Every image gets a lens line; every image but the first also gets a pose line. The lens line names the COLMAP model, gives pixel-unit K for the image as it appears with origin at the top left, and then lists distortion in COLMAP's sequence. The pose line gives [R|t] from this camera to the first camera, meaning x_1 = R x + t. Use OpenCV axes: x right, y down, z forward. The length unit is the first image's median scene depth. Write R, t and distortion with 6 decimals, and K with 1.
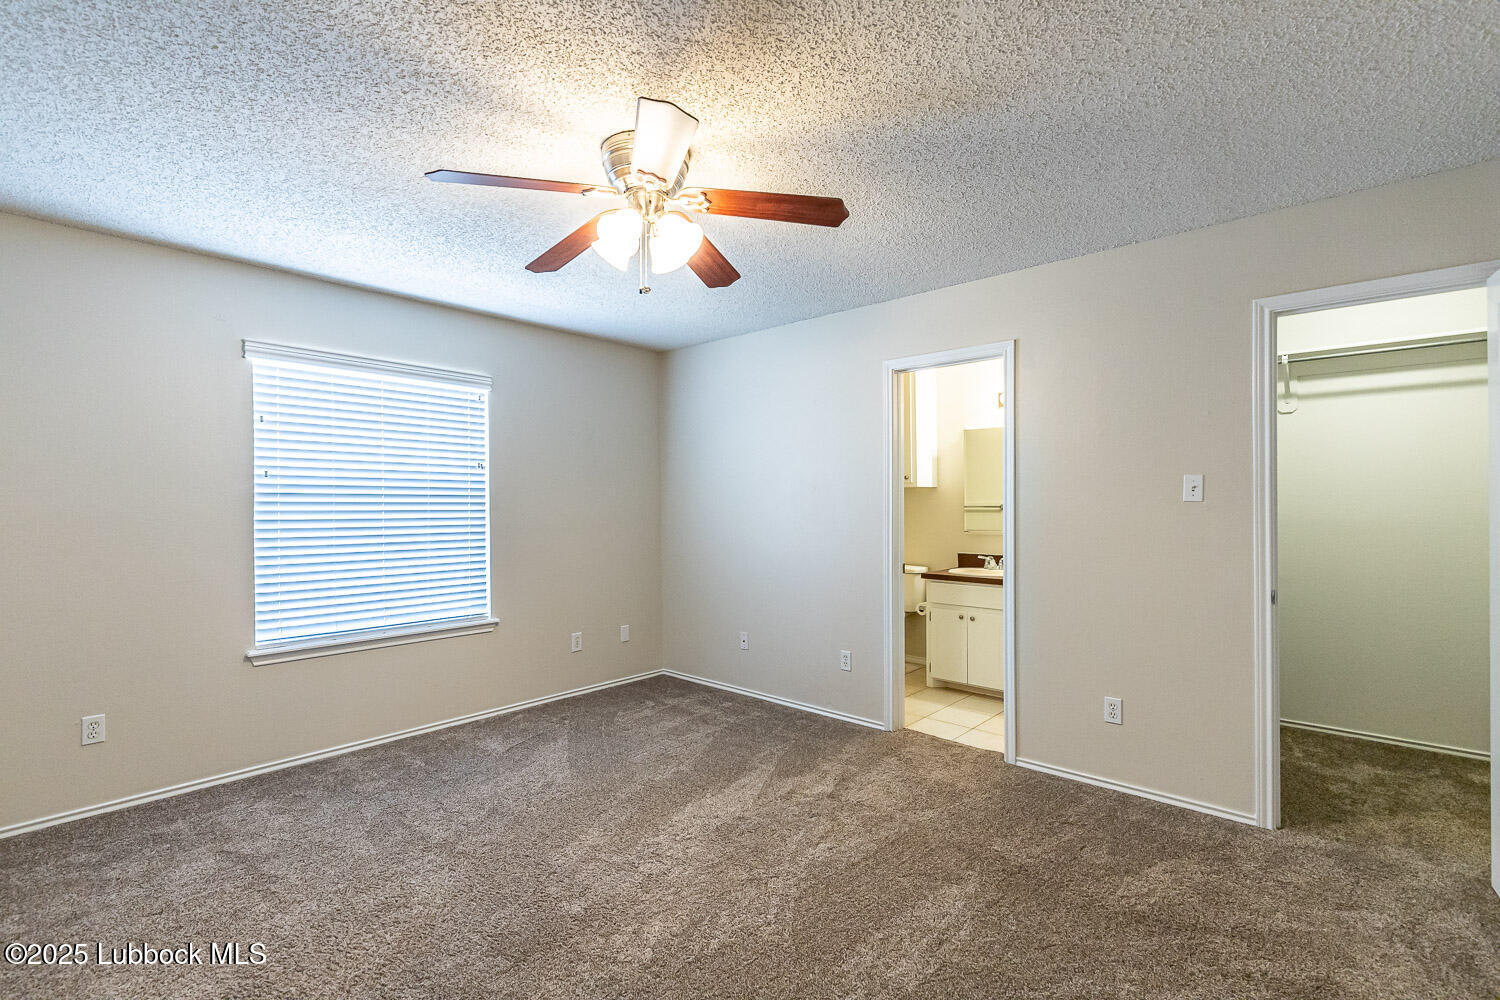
lens RADIAL K [[674.9, 0, 745.8], [0, 674.9, 503.3], [0, 0, 1]] dist [0.017079, -0.005308]
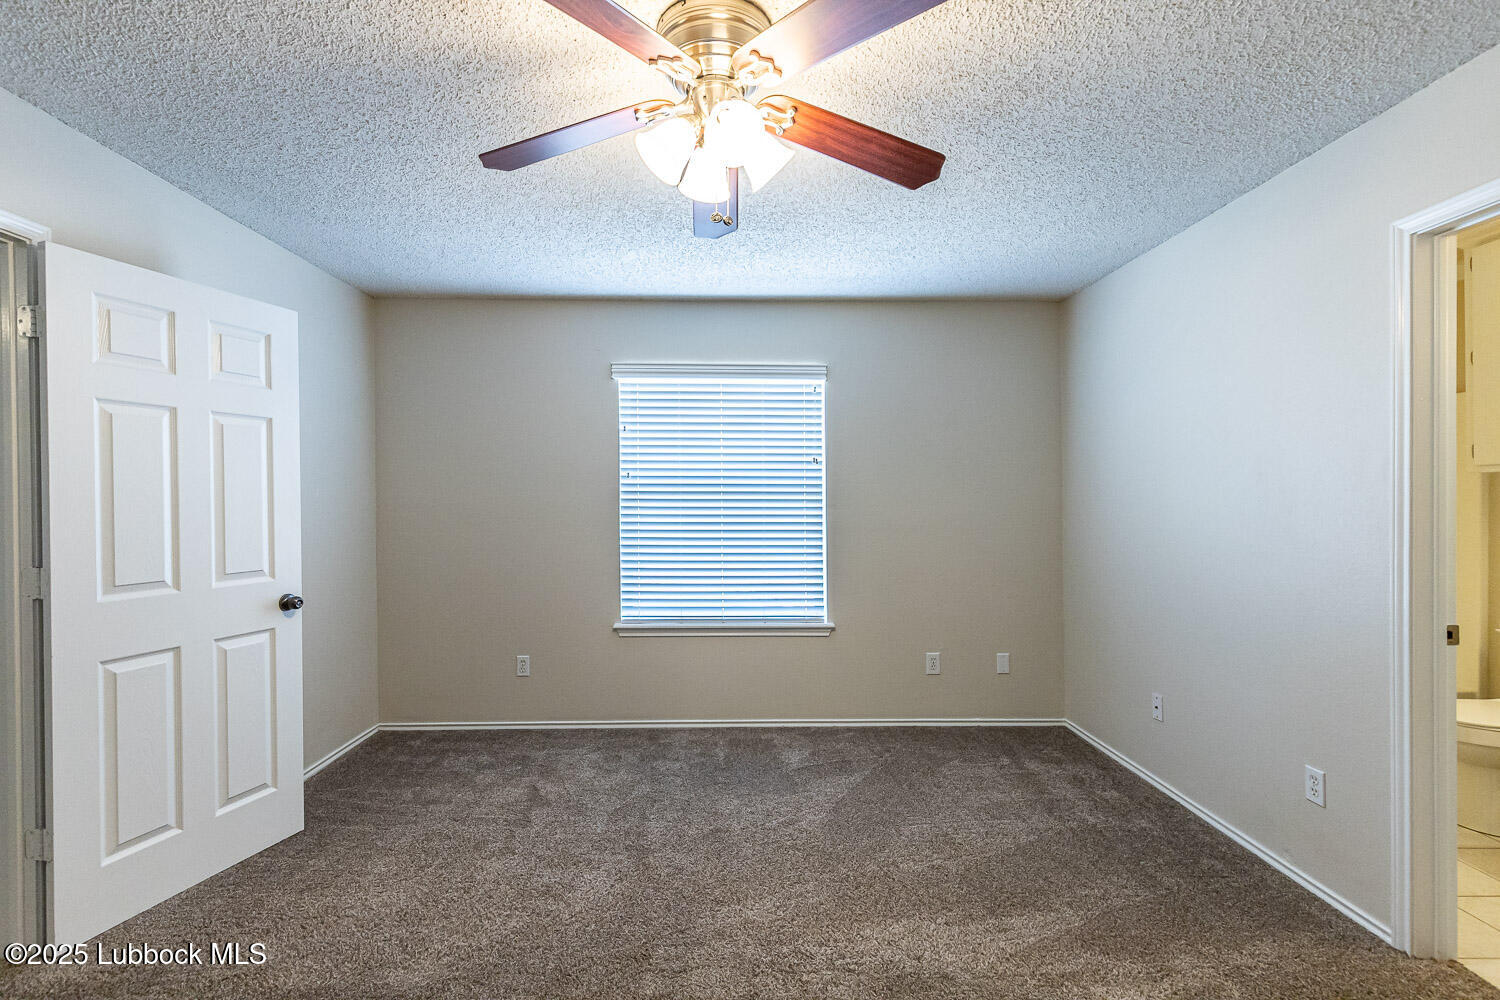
lens RADIAL K [[674.9, 0, 745.8], [0, 674.9, 503.3], [0, 0, 1]] dist [0.017079, -0.005308]
pose [[0.689051, 0.005666, -0.724690, 0.241906], [-0.001222, 0.999977, 0.006656, -0.002003], [0.724711, -0.003701, 0.689043, 0.290243]]
